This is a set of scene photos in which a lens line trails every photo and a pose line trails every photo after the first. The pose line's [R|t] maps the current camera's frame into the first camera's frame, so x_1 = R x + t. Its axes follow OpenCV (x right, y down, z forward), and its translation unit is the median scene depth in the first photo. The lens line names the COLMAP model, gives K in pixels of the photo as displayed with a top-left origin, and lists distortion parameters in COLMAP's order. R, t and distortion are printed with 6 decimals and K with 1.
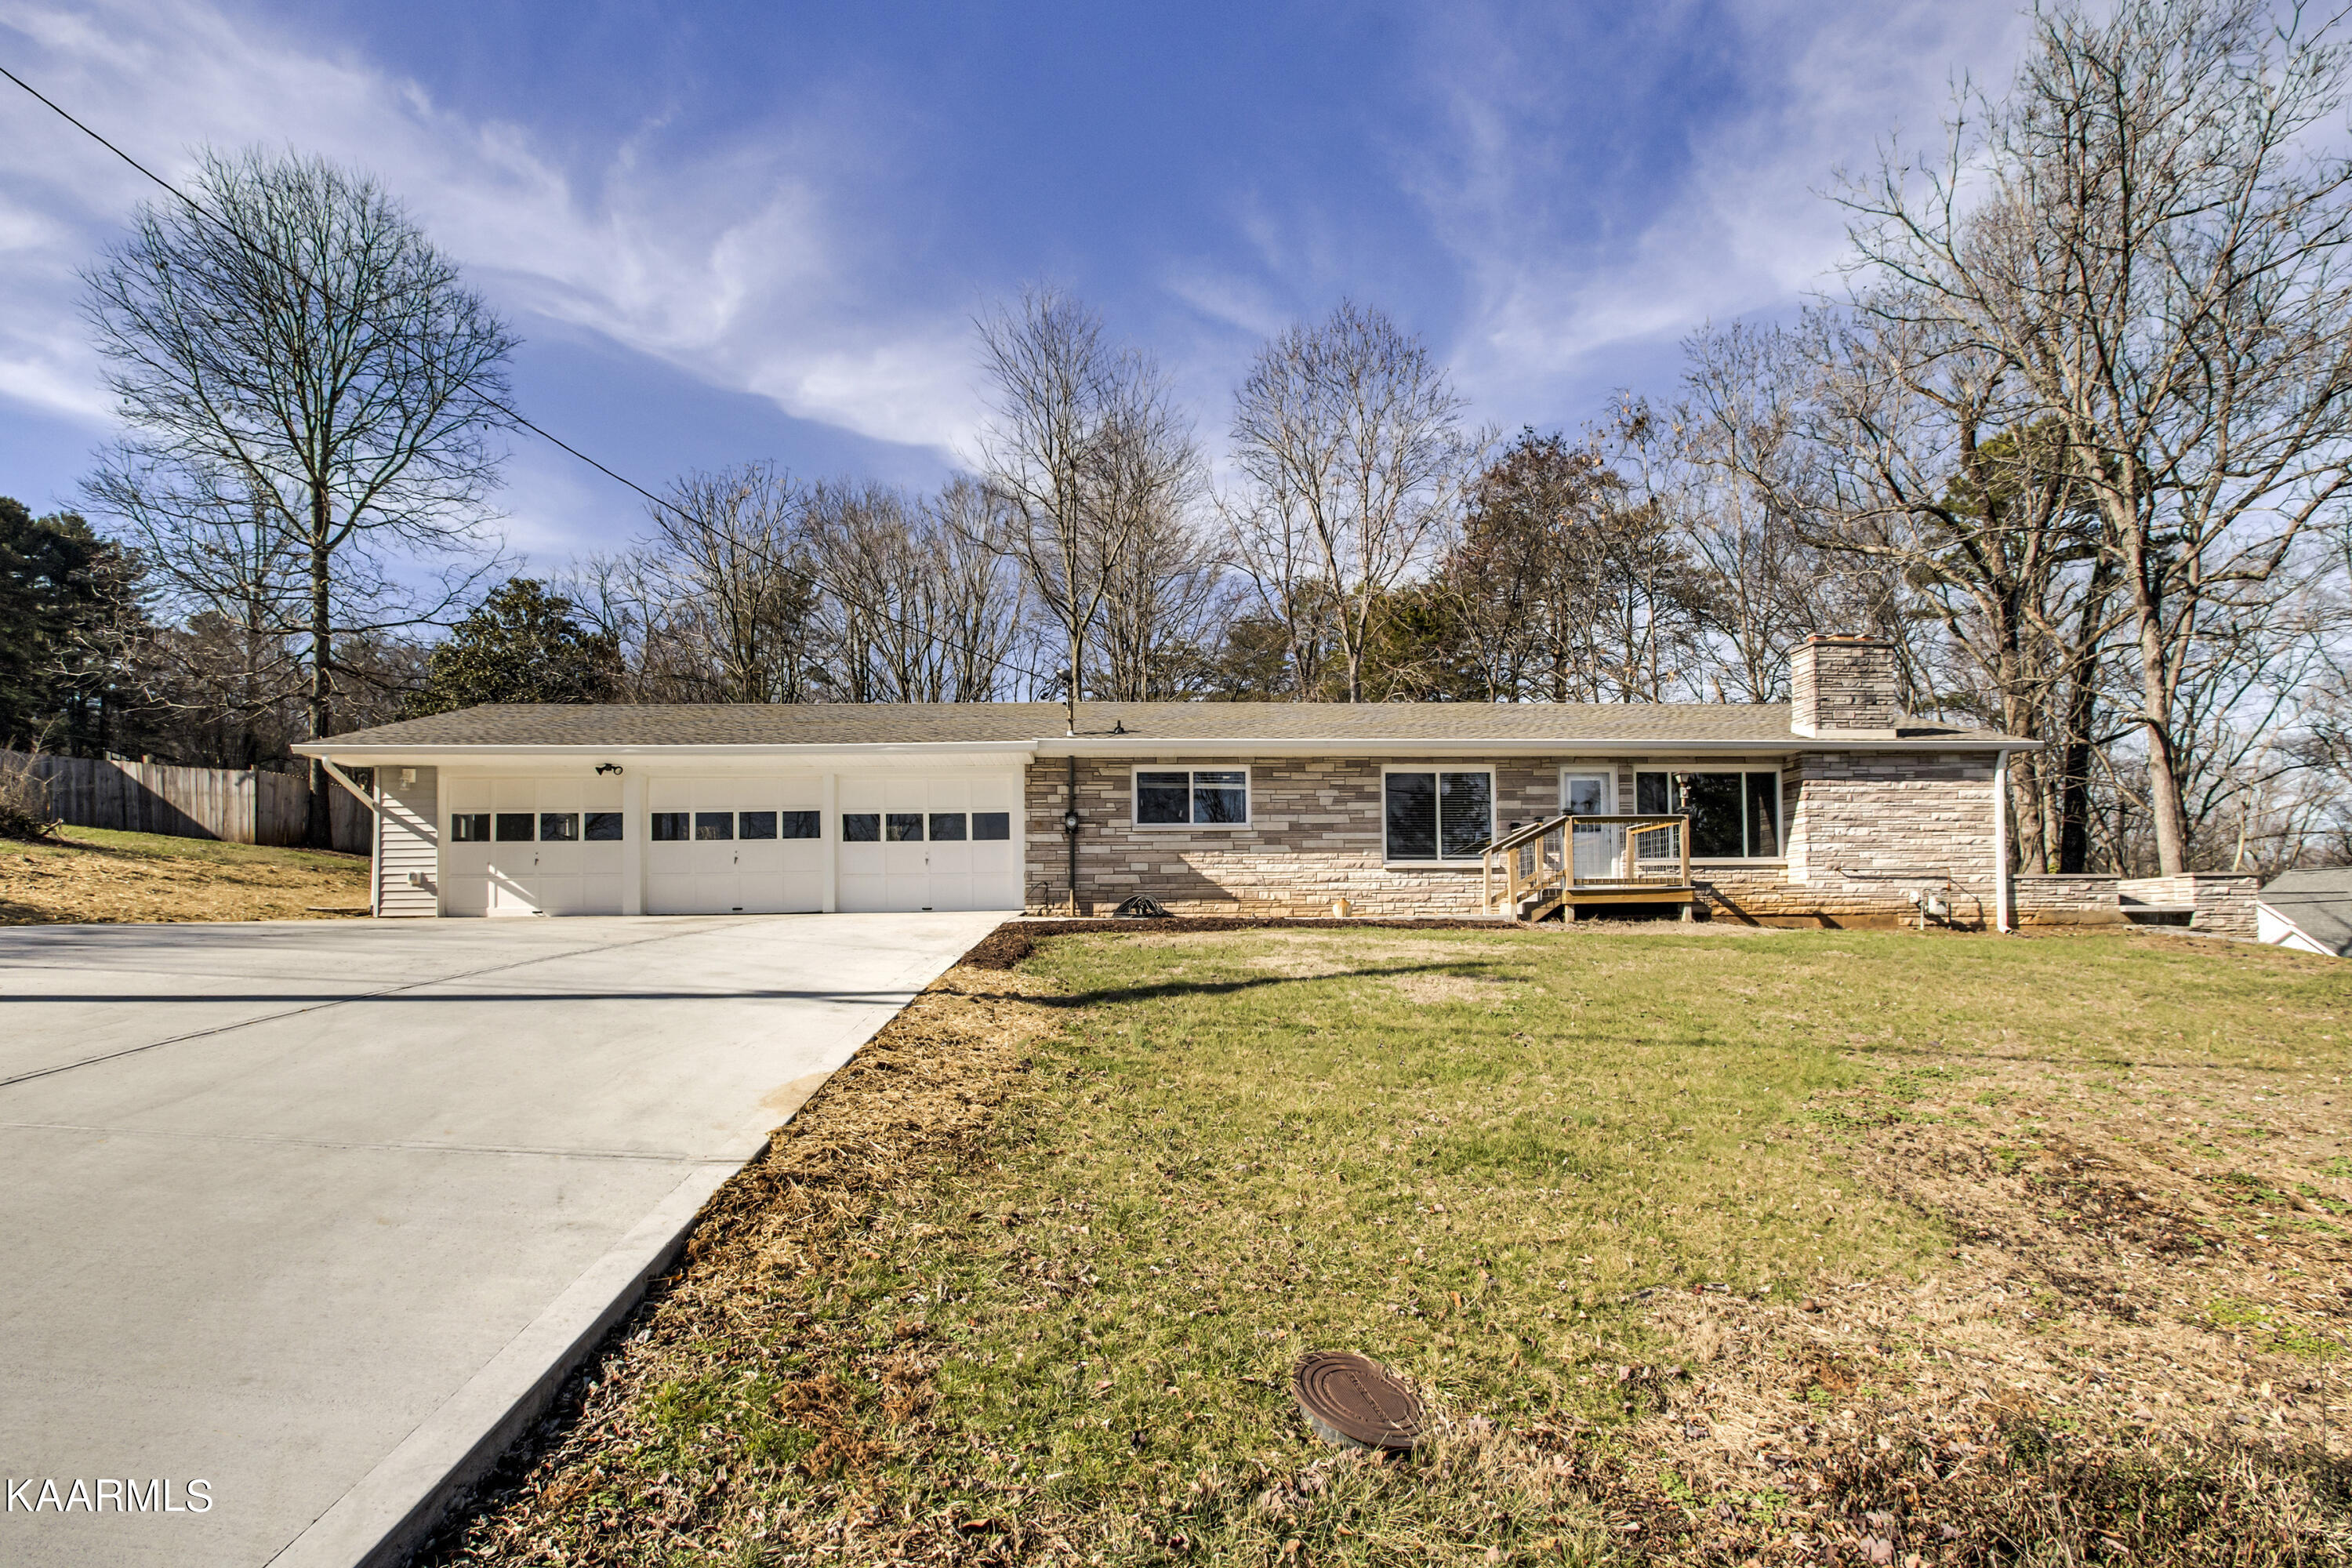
lens RADIAL K [[1093.5, 0, 1176.0], [0, 1093.5, 784.0], [0, 0, 1]] dist [0.023603, 0.000094]
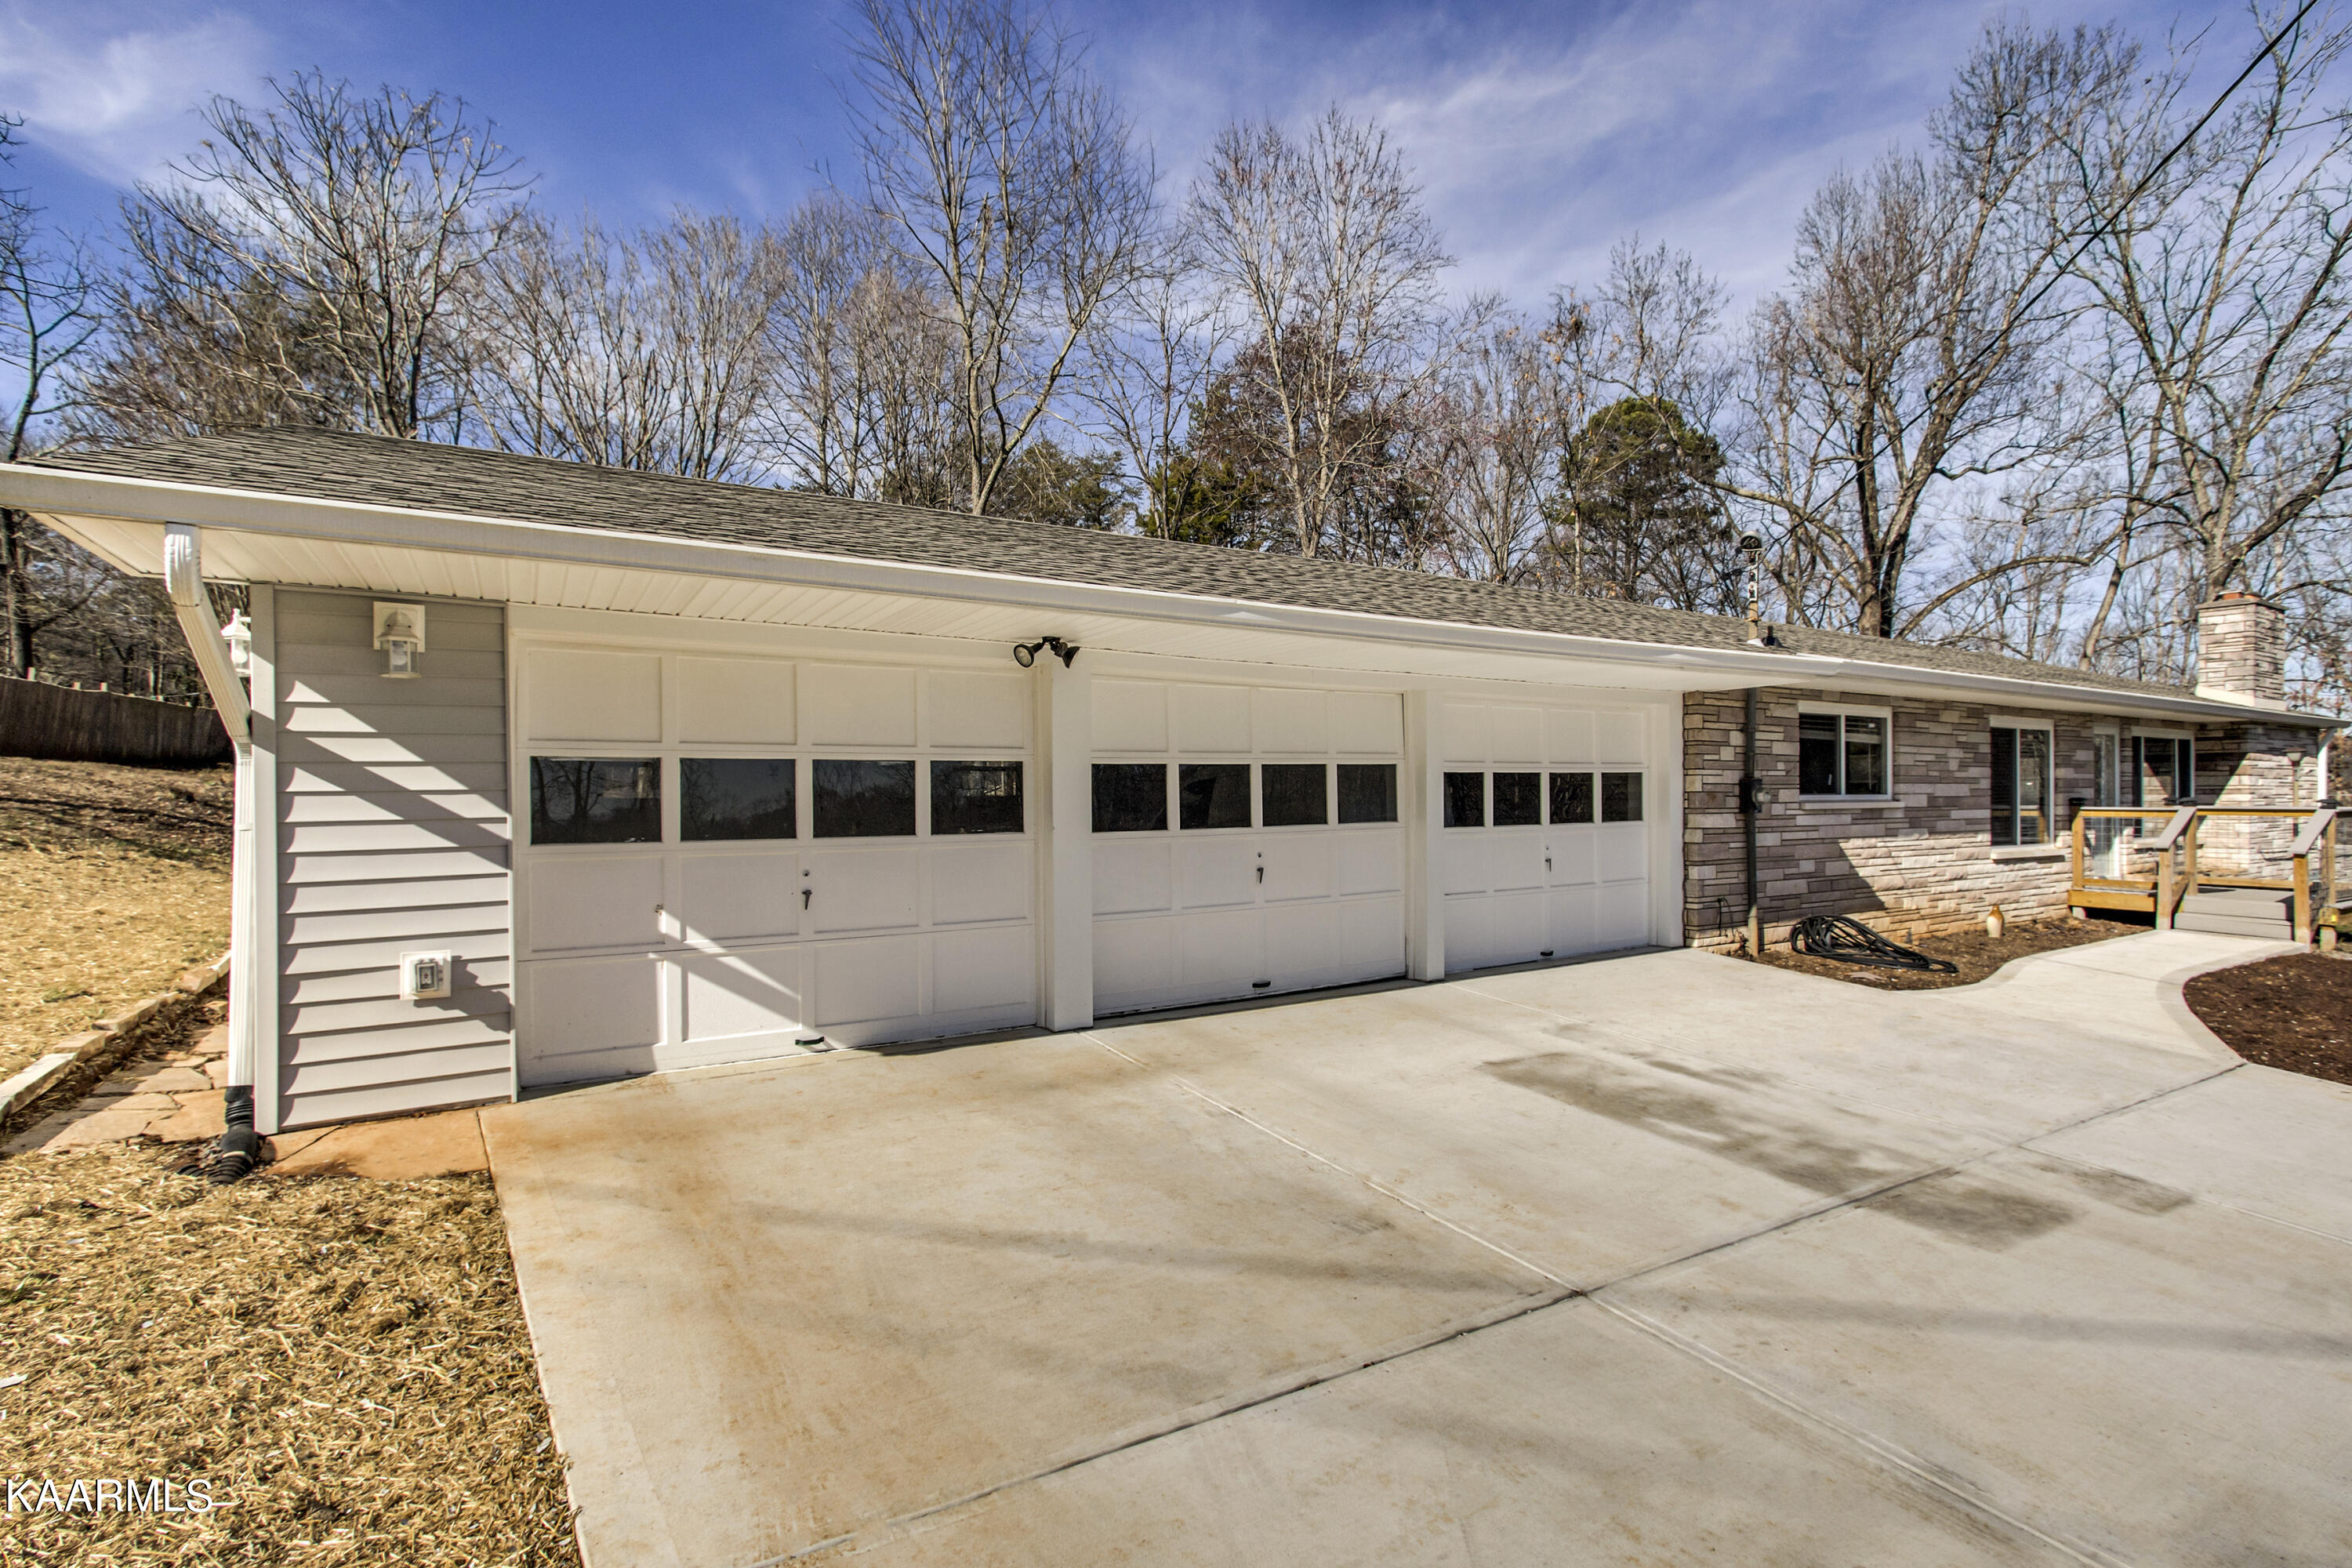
lens RADIAL K [[1093.5, 0, 1176.0], [0, 1093.5, 784.0], [0, 0, 1]] dist [0.023603, 0.000094]
pose [[0.865762, 0.007166, 0.500405, -0.655039], [-0.032805, 0.998560, 0.042458, 0.014504], [-0.499380, -0.053174, 0.864750, 0.641162]]
